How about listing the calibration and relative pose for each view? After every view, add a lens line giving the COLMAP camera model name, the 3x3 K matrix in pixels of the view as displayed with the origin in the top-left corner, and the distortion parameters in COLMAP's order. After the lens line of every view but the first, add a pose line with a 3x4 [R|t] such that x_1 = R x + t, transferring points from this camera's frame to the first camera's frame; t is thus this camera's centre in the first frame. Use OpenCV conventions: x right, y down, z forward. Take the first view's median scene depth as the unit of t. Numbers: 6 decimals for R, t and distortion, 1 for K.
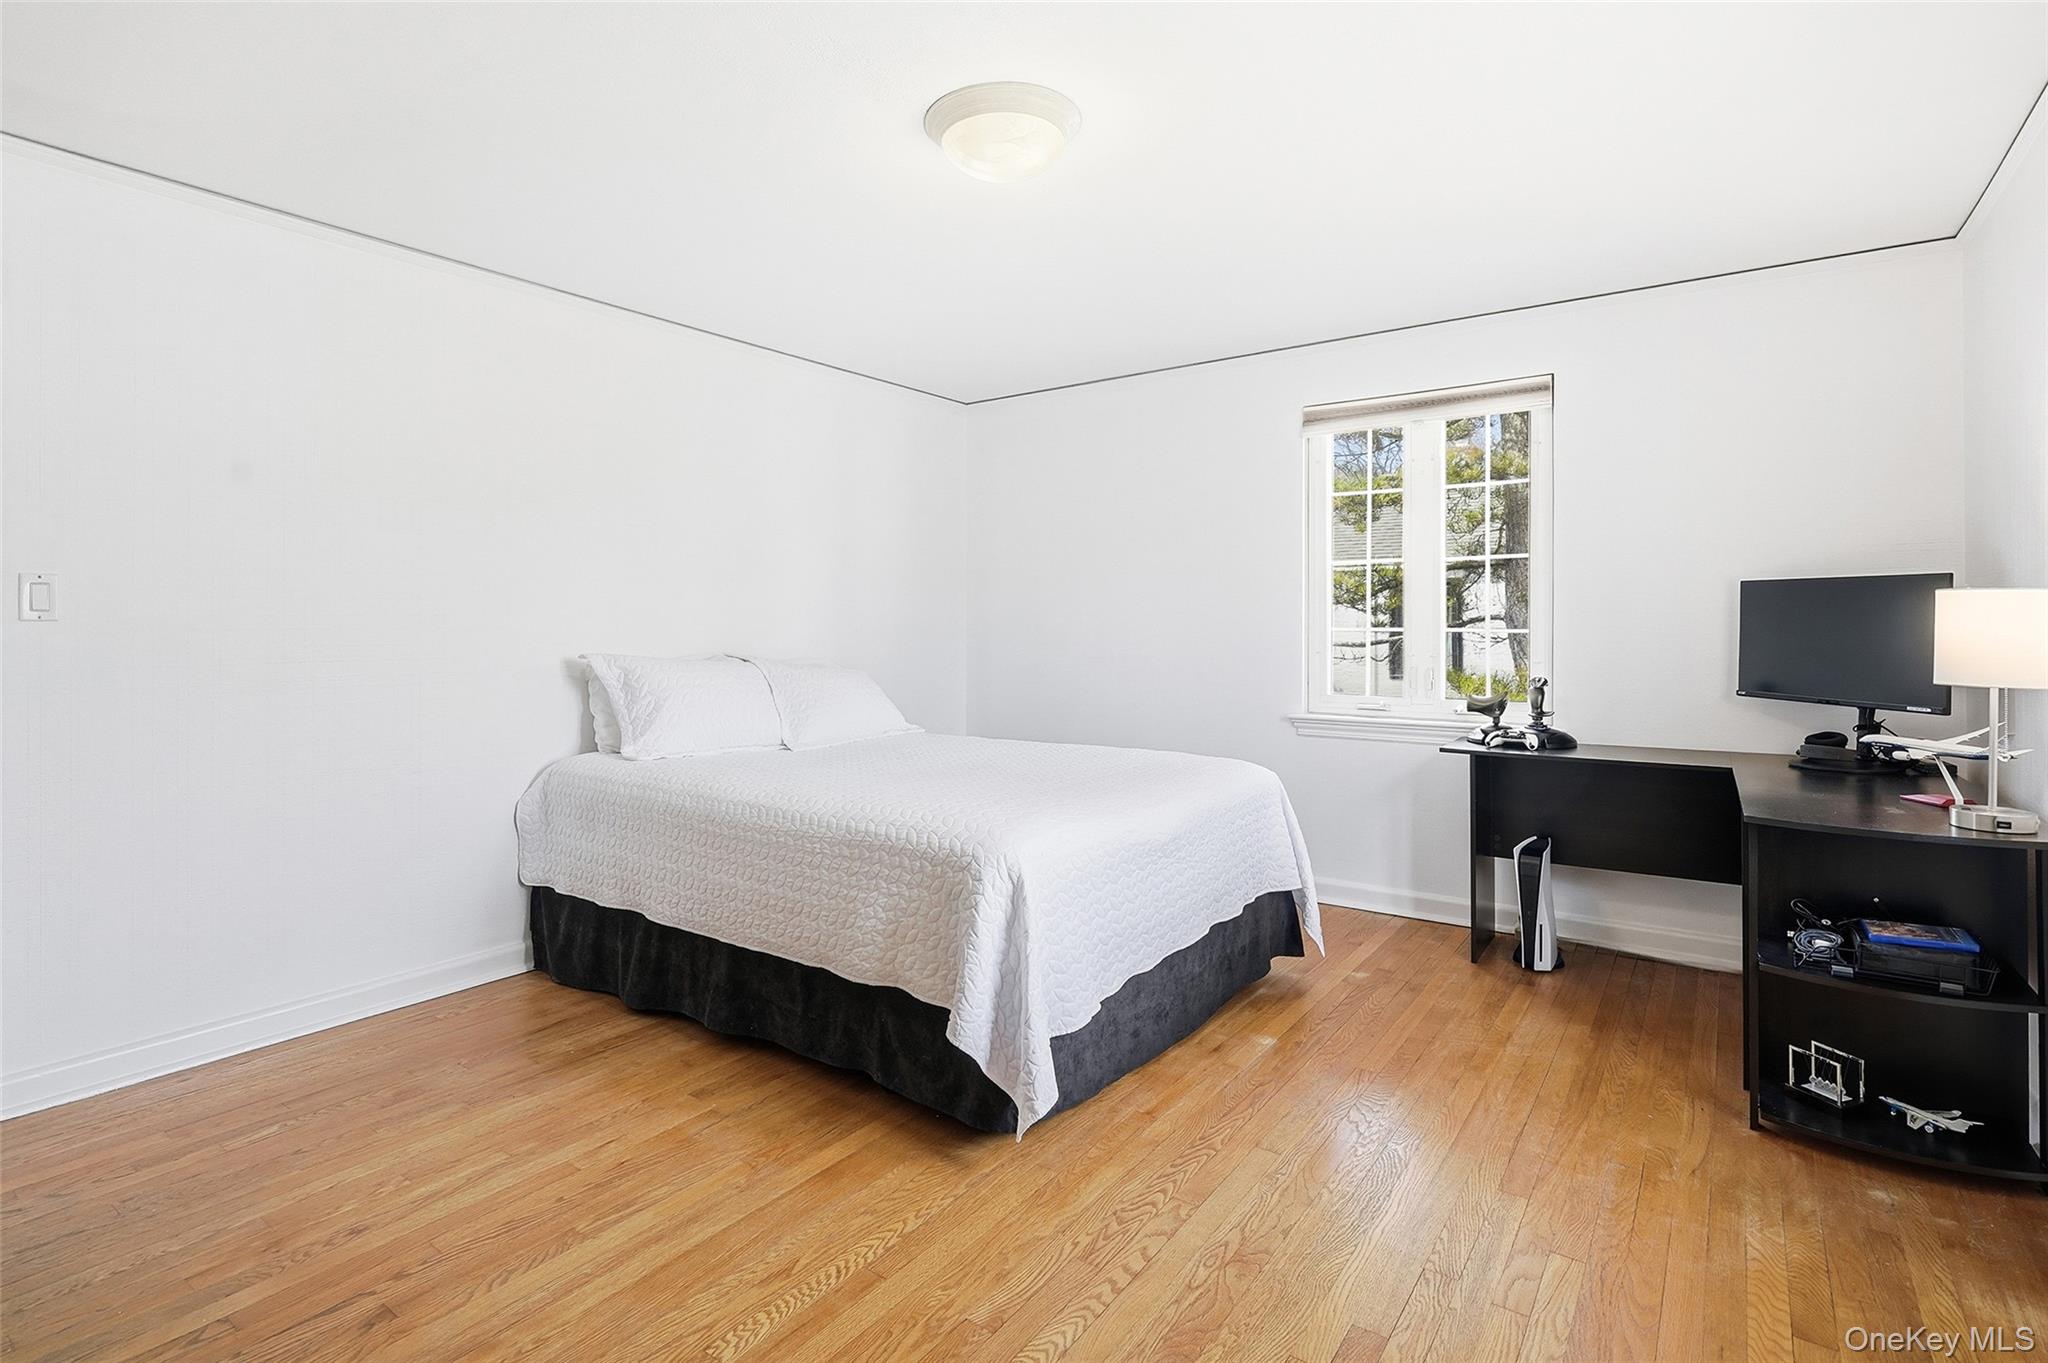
lens RADIAL K [[953.3, 0, 1024.8], [0, 953.3, 642.5], [0, 0, 1]] dist [0.001782, 0.000538]
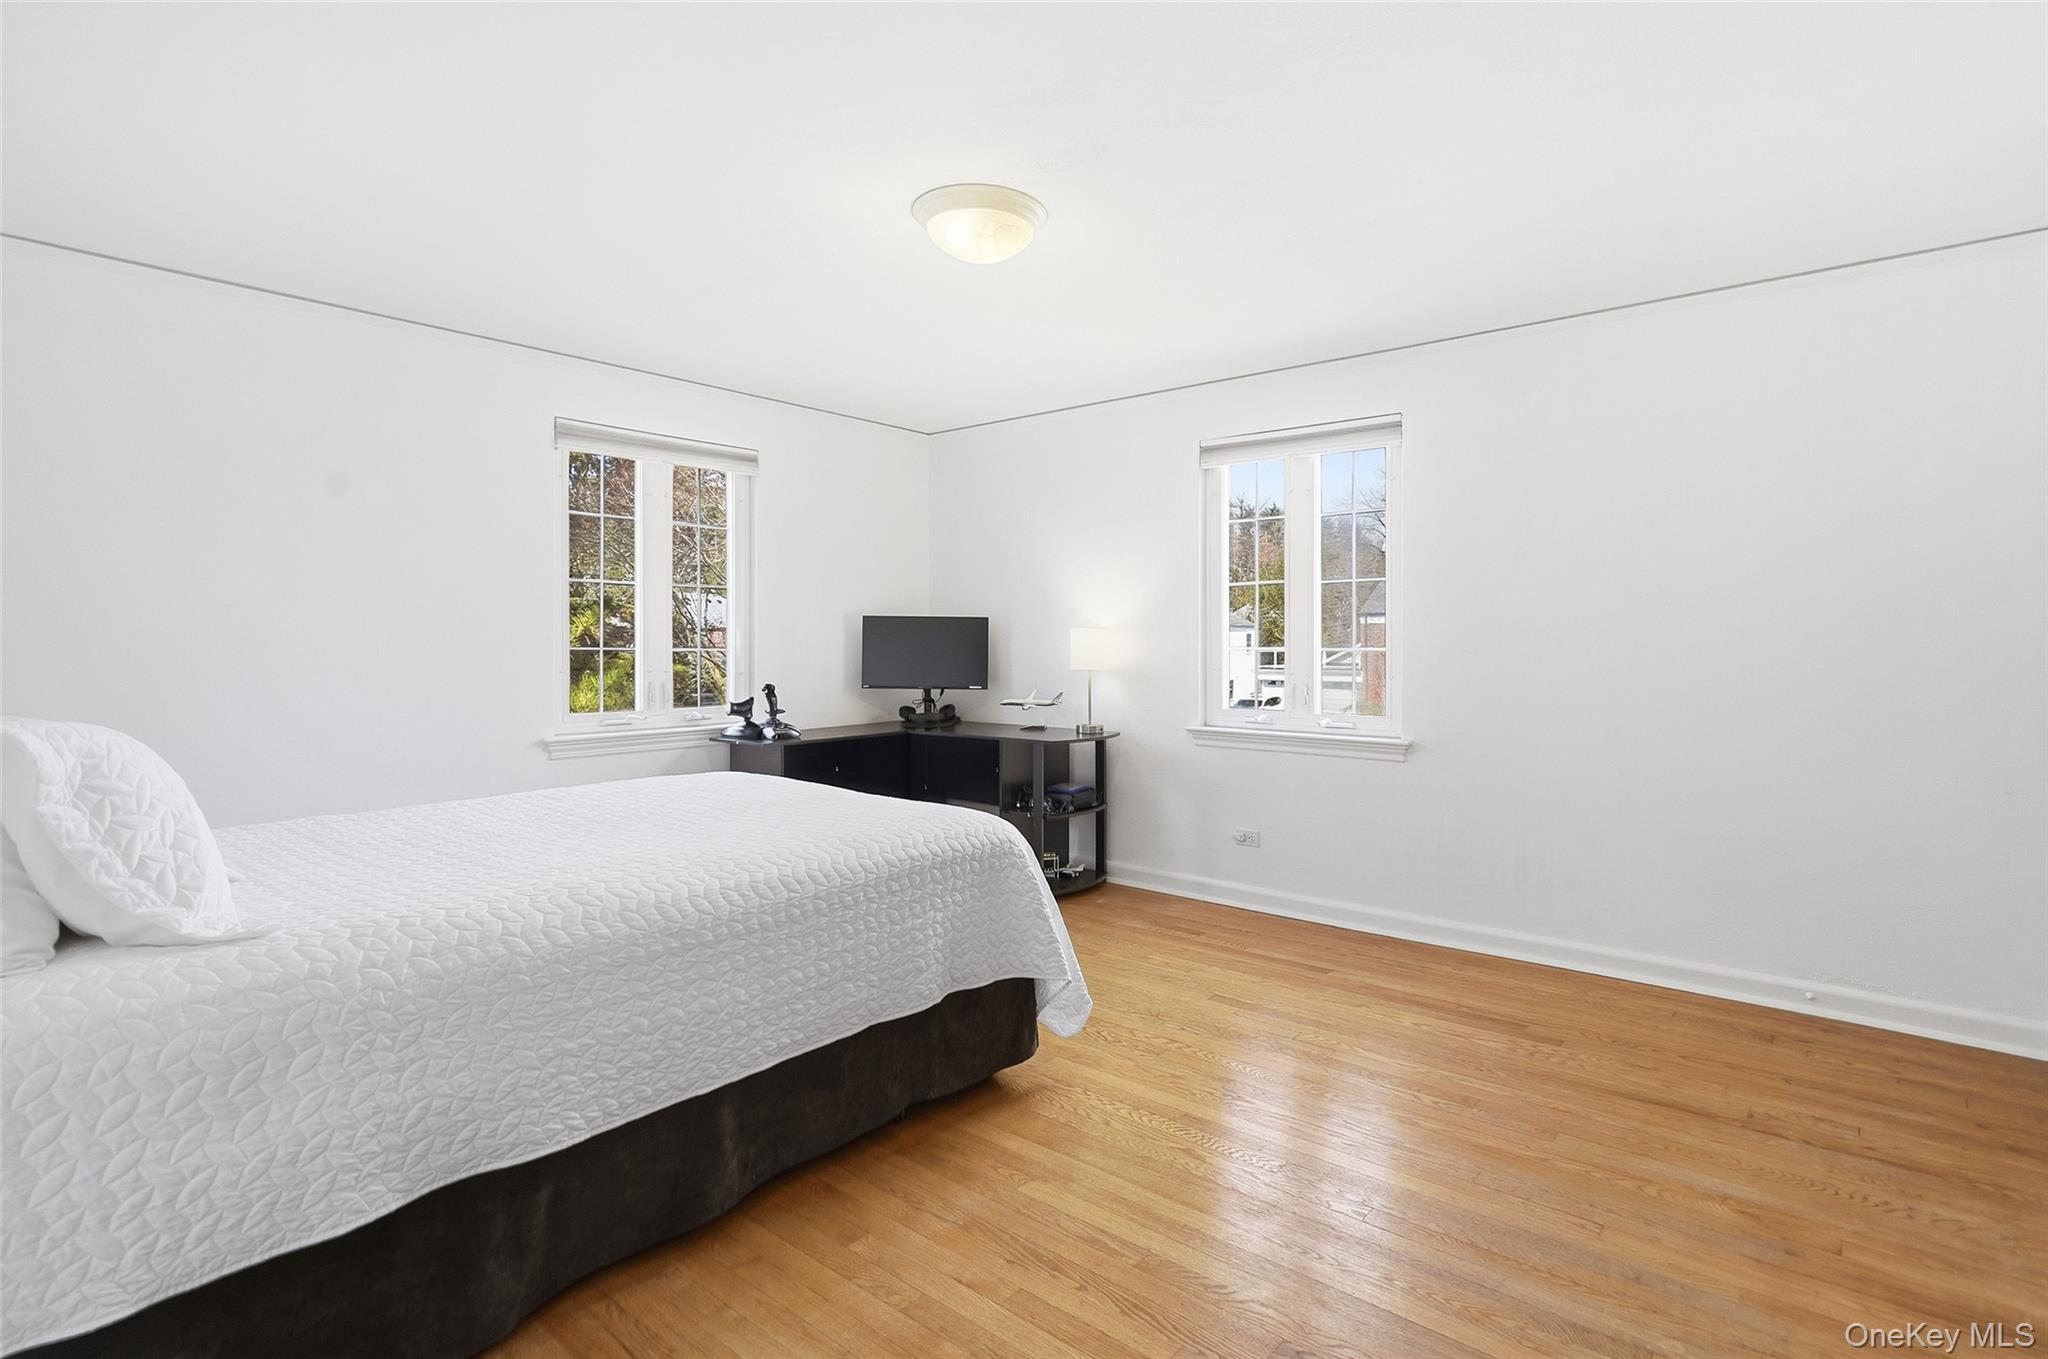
lens RADIAL K [[939.9, 0, 1028.2], [0, 939.9, 674.7], [0, 0, 1]] dist [0.000338, -0.000281]
pose [[0.127093, -0.035520, 0.991255, -0.992433], [0.020000, 0.999247, 0.033242, -0.016228], [-0.991689, 0.015600, 0.127707, 0.684975]]
